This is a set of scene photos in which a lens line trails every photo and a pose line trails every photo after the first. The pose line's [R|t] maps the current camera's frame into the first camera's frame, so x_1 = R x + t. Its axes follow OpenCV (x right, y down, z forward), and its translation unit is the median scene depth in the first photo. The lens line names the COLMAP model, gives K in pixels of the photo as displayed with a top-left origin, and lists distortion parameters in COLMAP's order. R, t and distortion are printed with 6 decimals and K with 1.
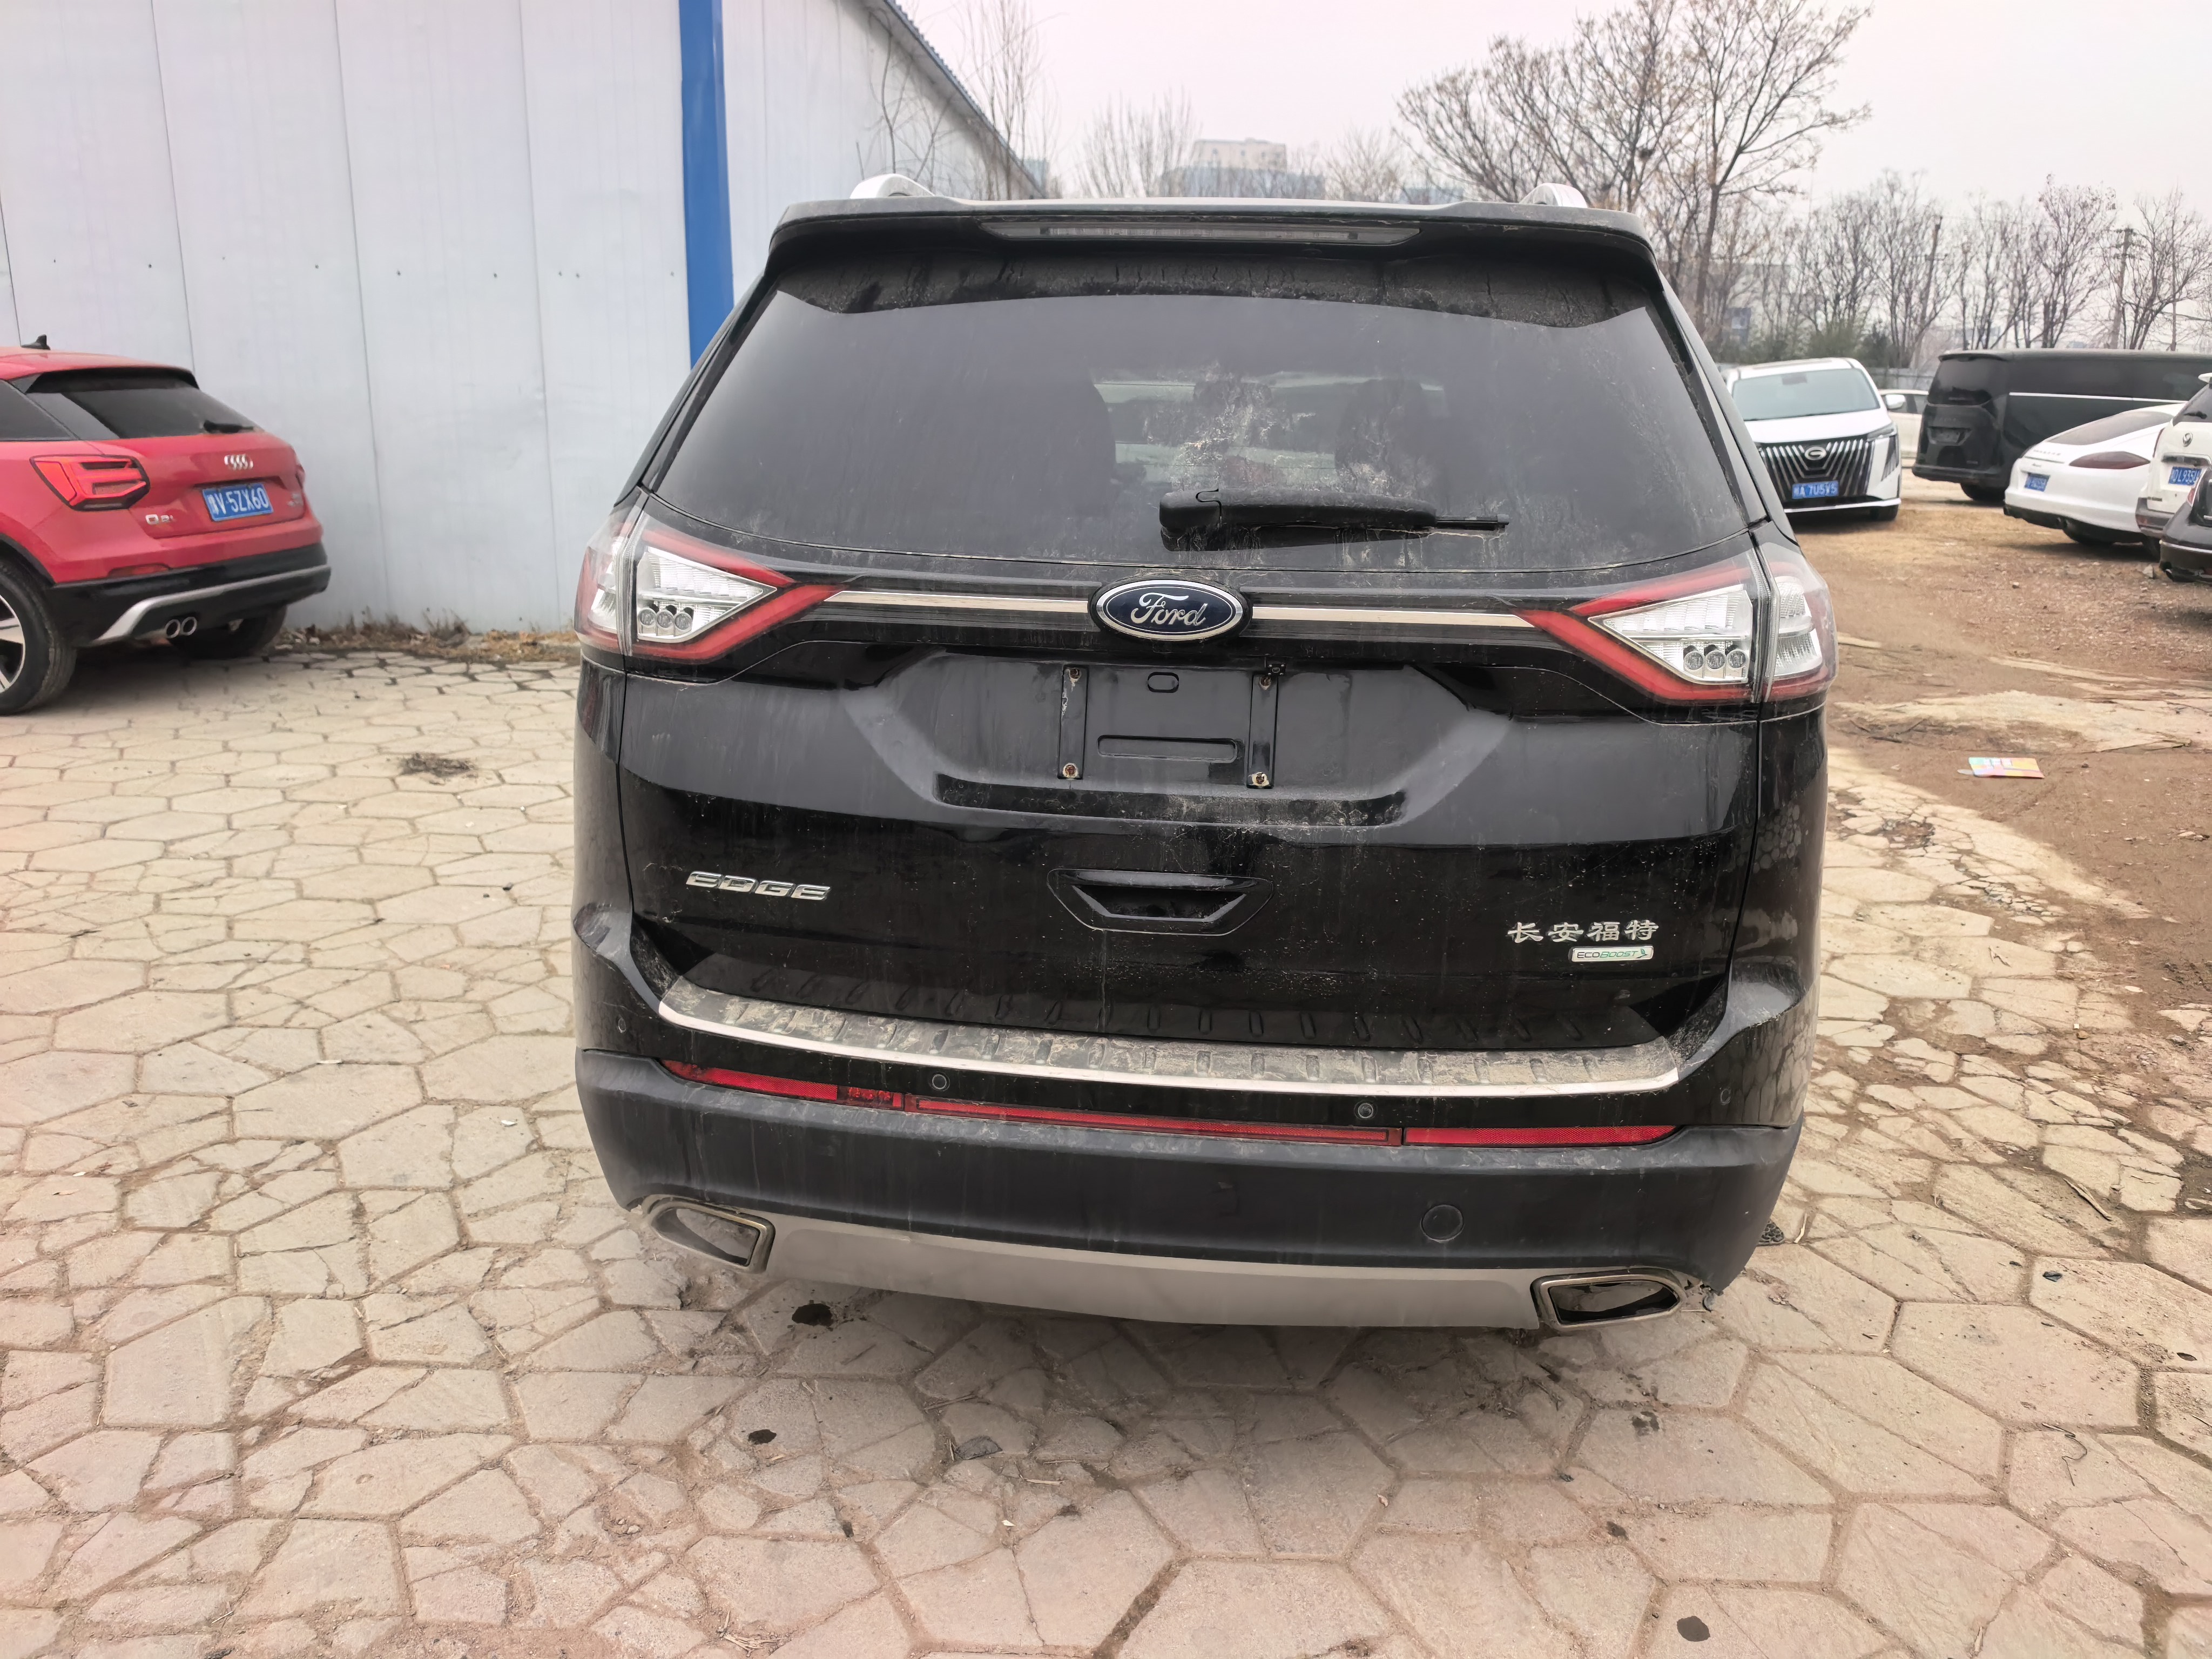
lens RADIAL K [[1720.9, 0, 1106.1], [0, 1720.9, 815.0], [0, 0, 1]] dist [0.003900, -0.006086]
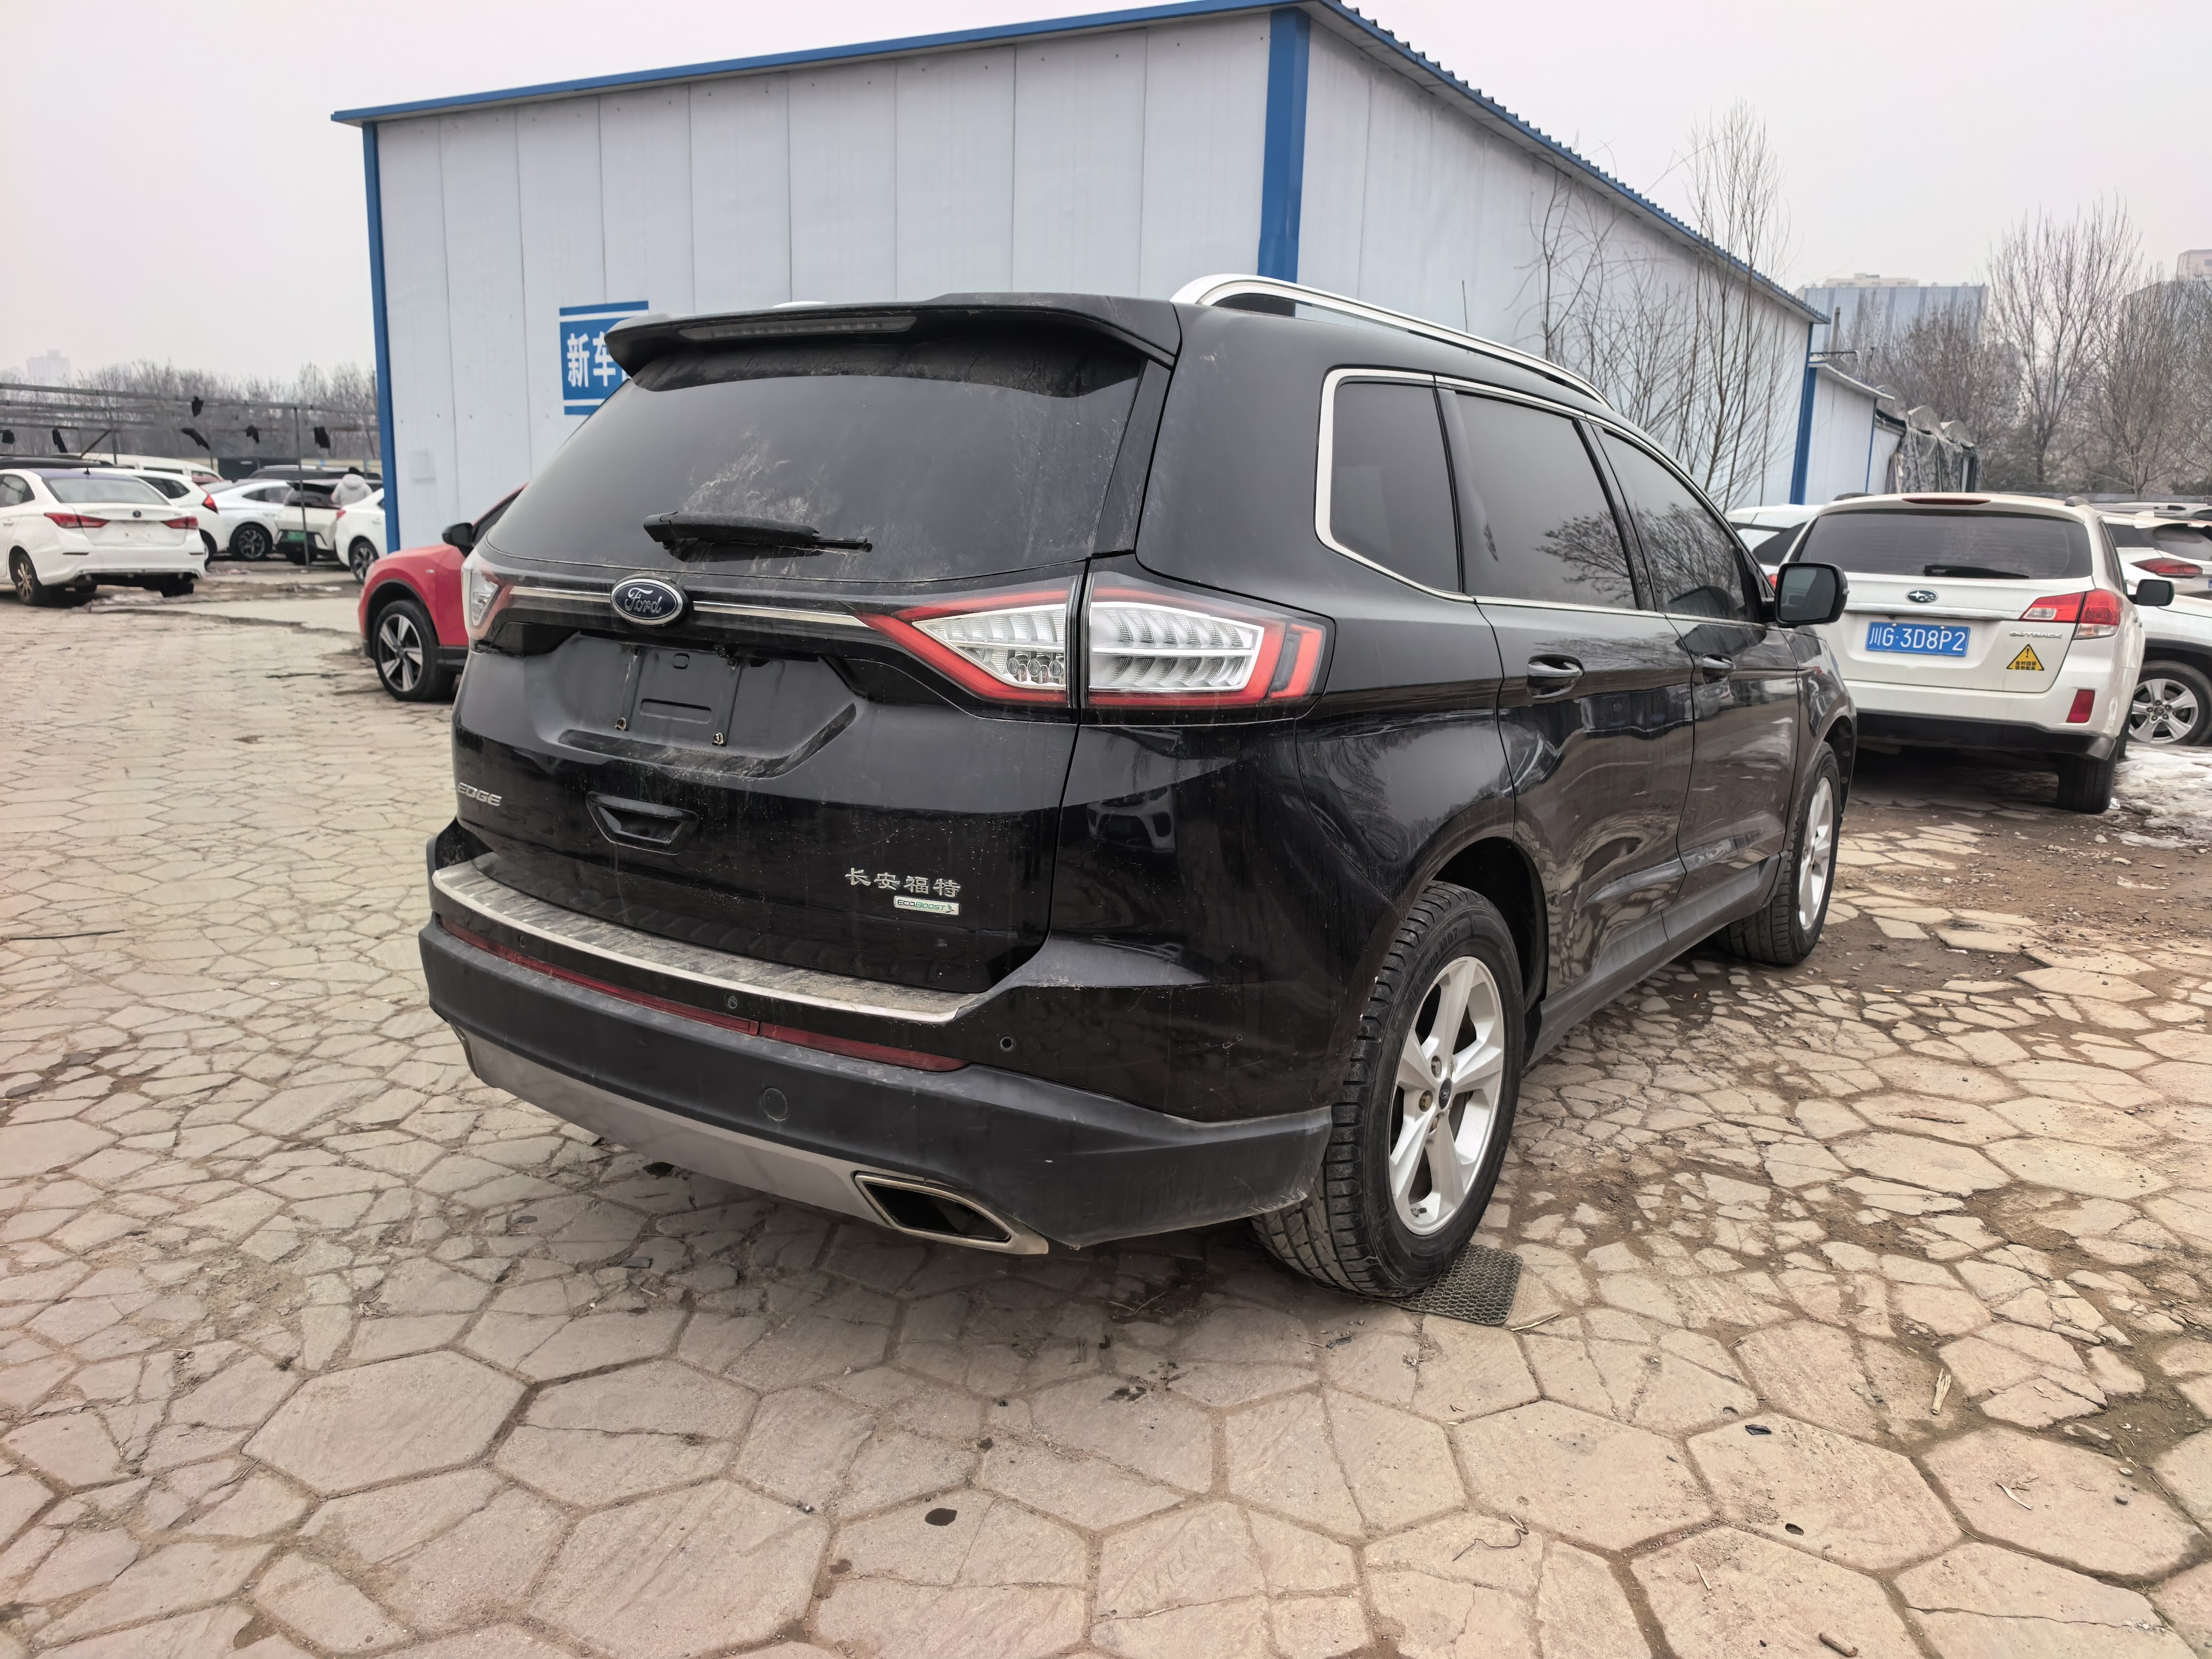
lens RADIAL K [[1720.6, 0, 1106.0], [0, 1720.6, 829.5], [0, 0, 1]] dist [0.031690, -0.008208]
pose [[0.856997, 0.098152, -0.505888, 1.003157], [-0.135482, 0.990073, -0.037419, 0.056605], [0.497193, 0.100606, 0.861787, 0.032018]]
